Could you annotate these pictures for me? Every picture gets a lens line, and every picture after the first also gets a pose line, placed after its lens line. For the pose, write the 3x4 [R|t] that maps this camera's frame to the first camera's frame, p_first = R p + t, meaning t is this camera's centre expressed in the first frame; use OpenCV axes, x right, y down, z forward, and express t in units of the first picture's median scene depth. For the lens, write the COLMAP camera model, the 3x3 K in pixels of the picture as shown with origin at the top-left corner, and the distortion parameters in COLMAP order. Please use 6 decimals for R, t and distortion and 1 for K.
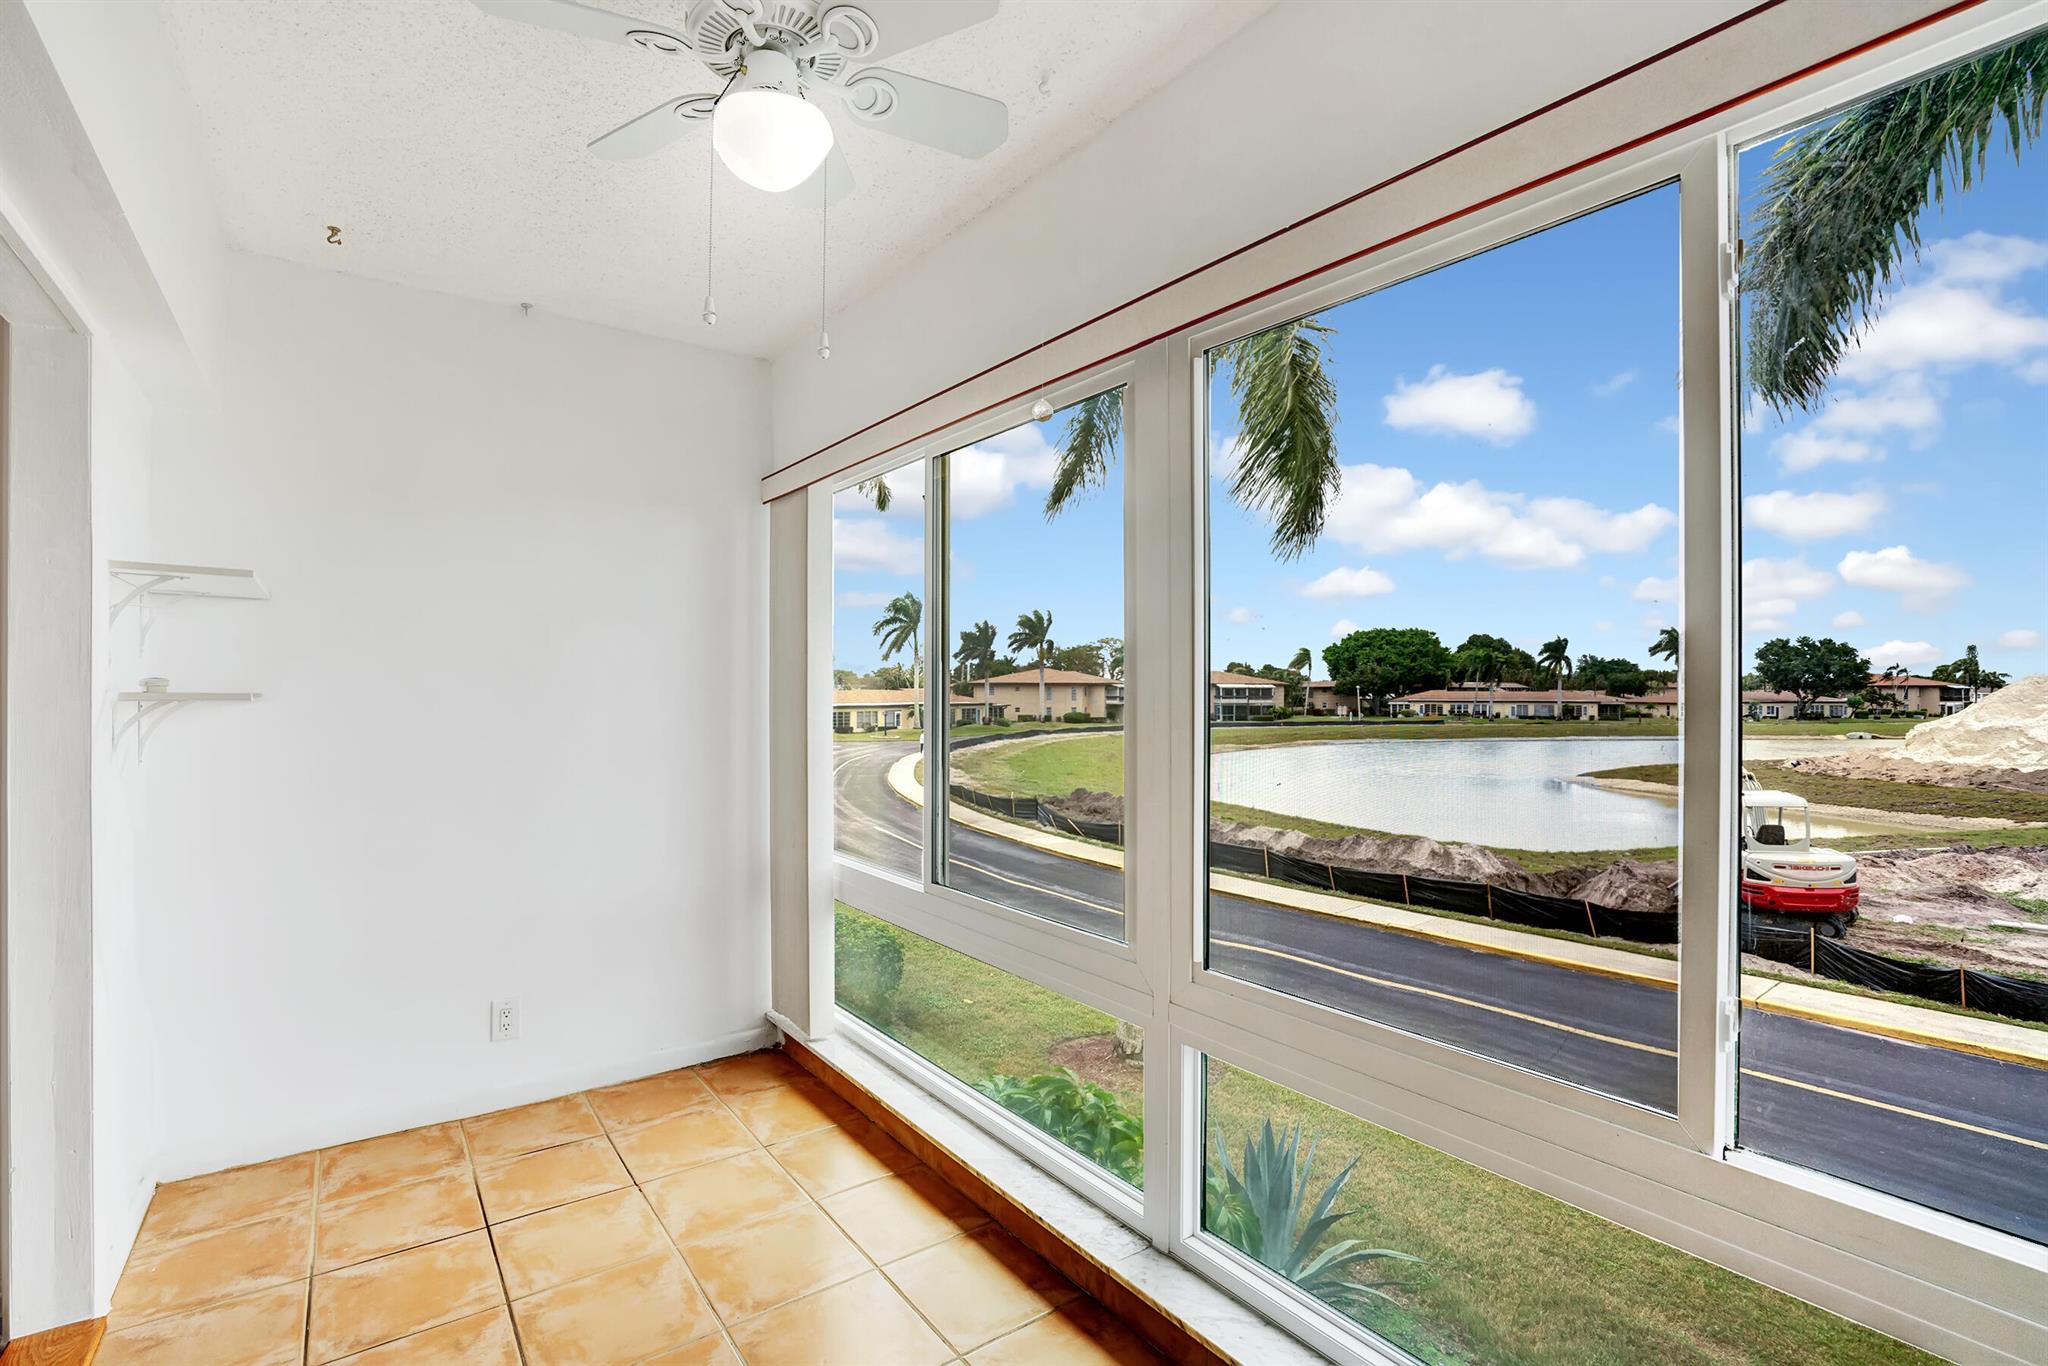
lens RADIAL K [[920.3, 0, 1023.1], [0, 920.3, 702.3], [0, 0, 1]] dist [-0.010926, 0.000398]
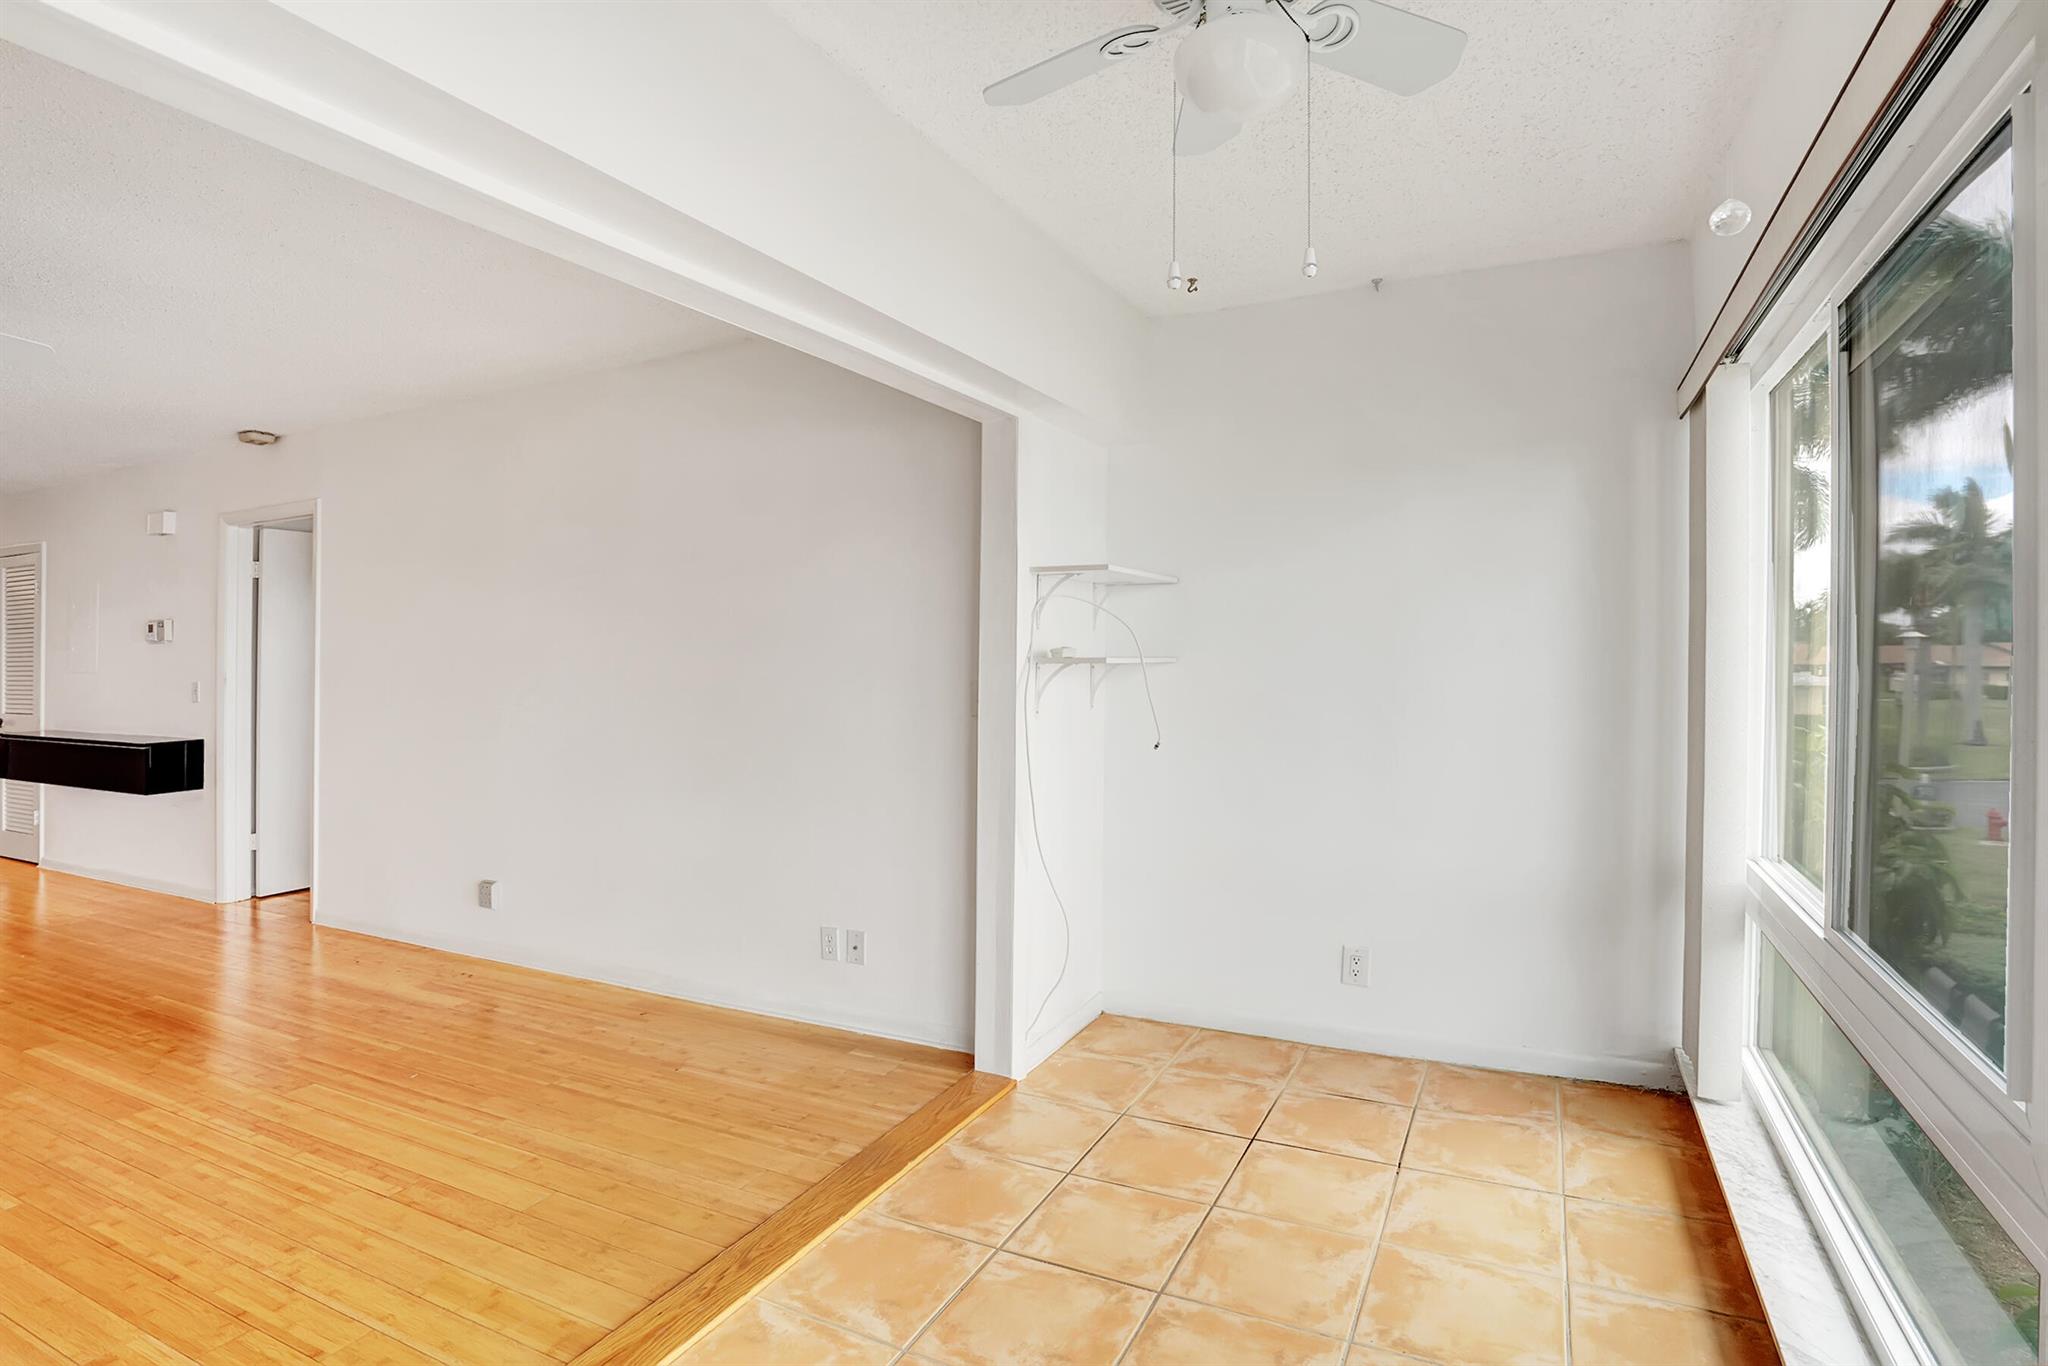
lens RADIAL K [[945.5, 0, 1021.5], [0, 945.5, 651.2], [0, 0, 1]] dist [-0.072462, 0.025839]
pose [[0.491216, -0.014431, -0.870918, 0.166390], [0.004536, 0.999892, -0.014010, -0.000229], [0.871026, 0.002932, 0.491229, 0.134342]]
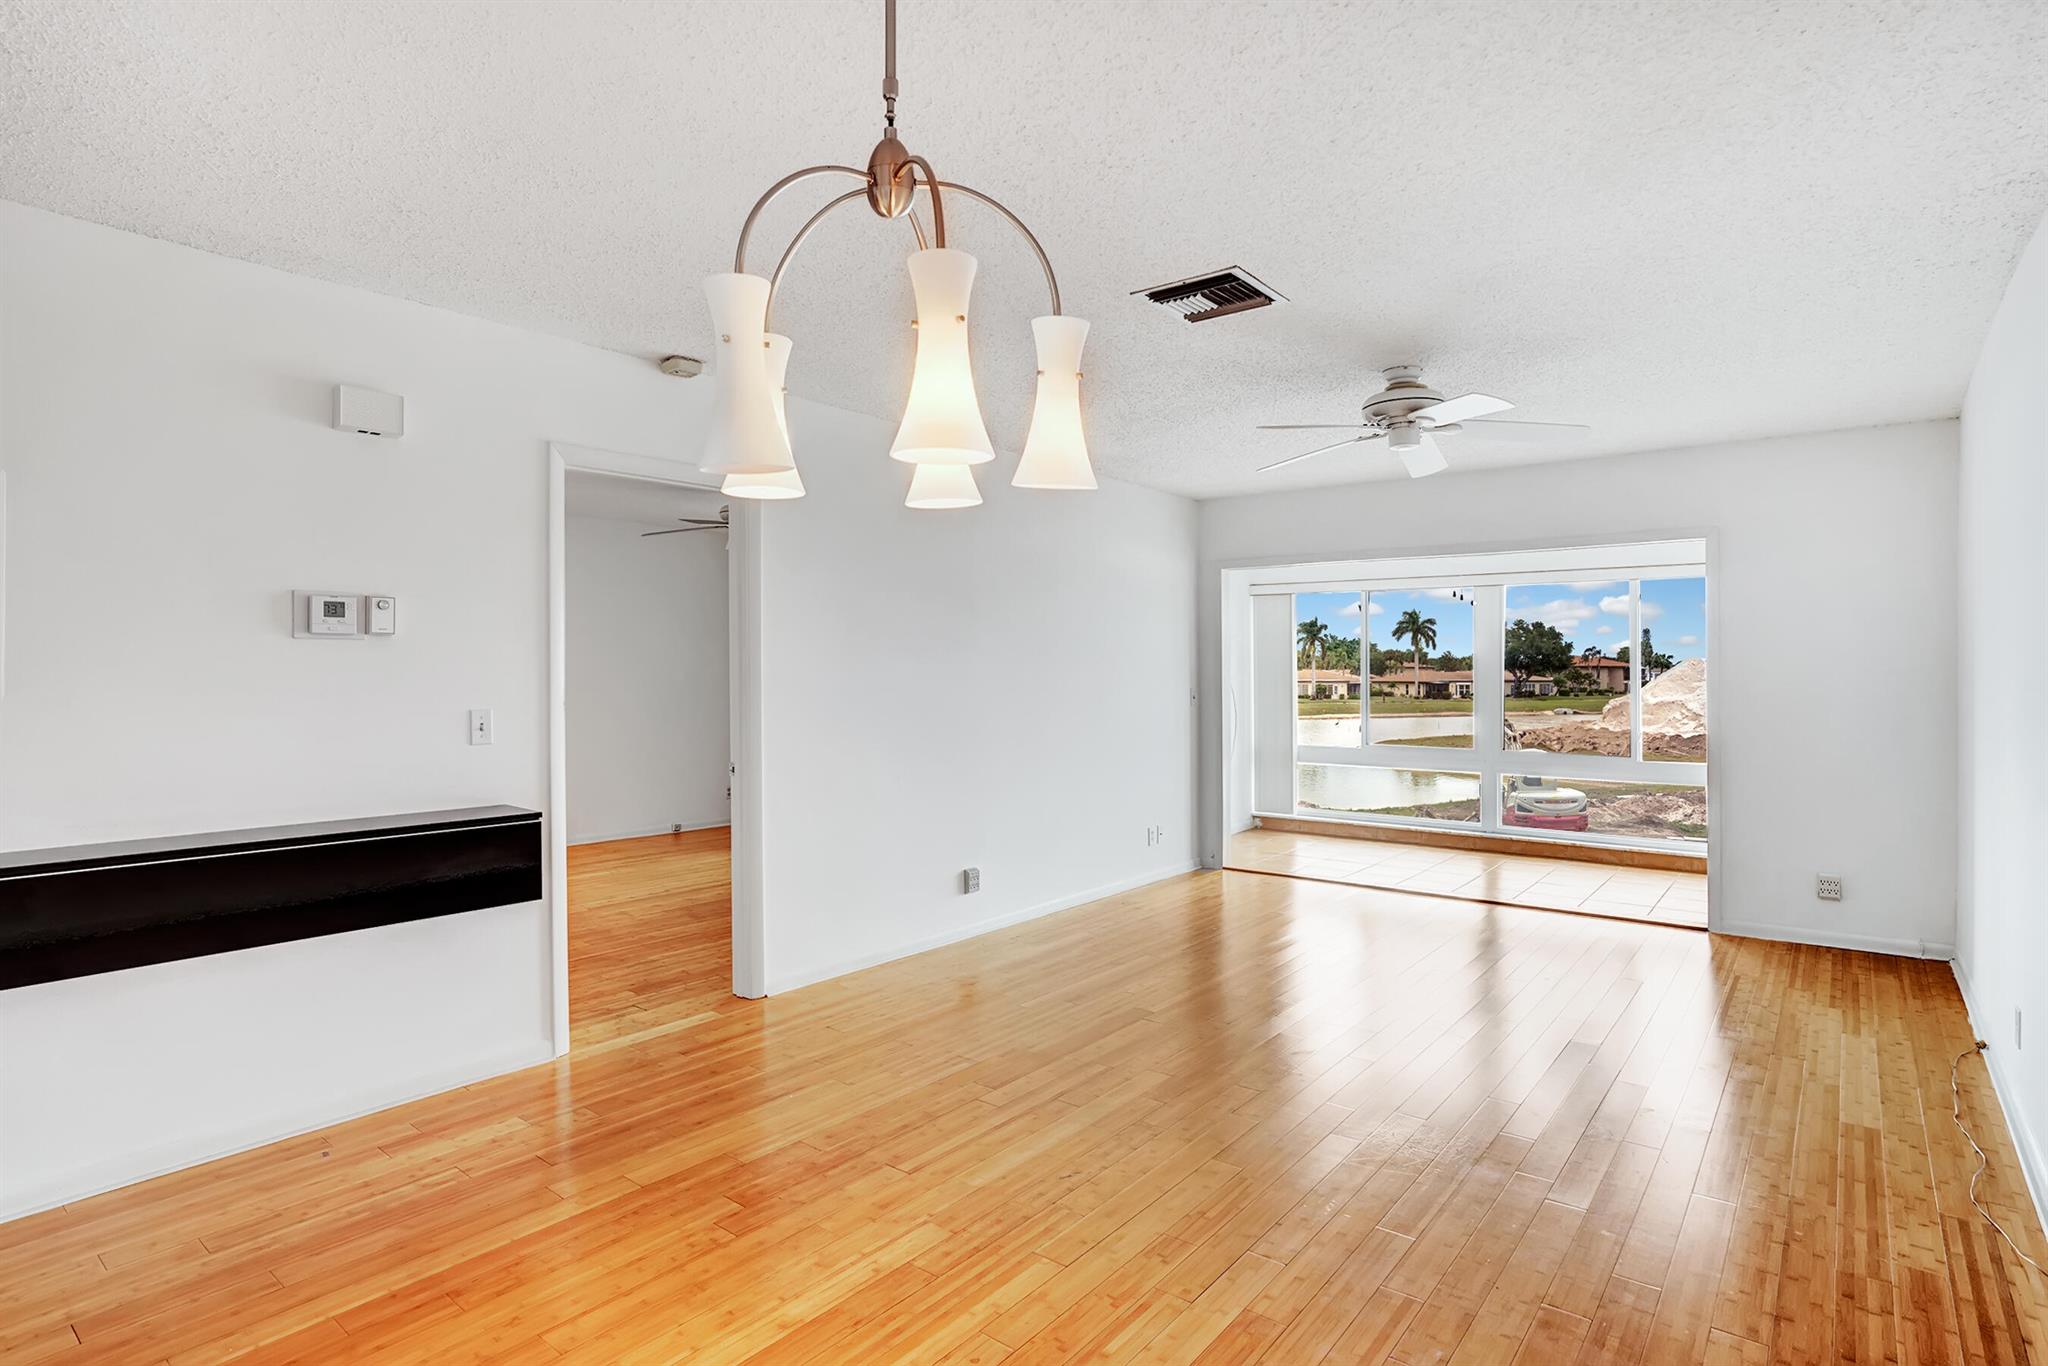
lens RADIAL K [[1062.4, 0, 1024.0], [0, 1062.4, 683.0], [0, 0, 1]] dist [0.000461, 0.000139]
pose [[0.961778, -0.001430, 0.273828, -0.720927], [0.001191, 0.999999, 0.001040, 0.000780], [-0.273829, -0.000674, 0.961778, -0.655764]]
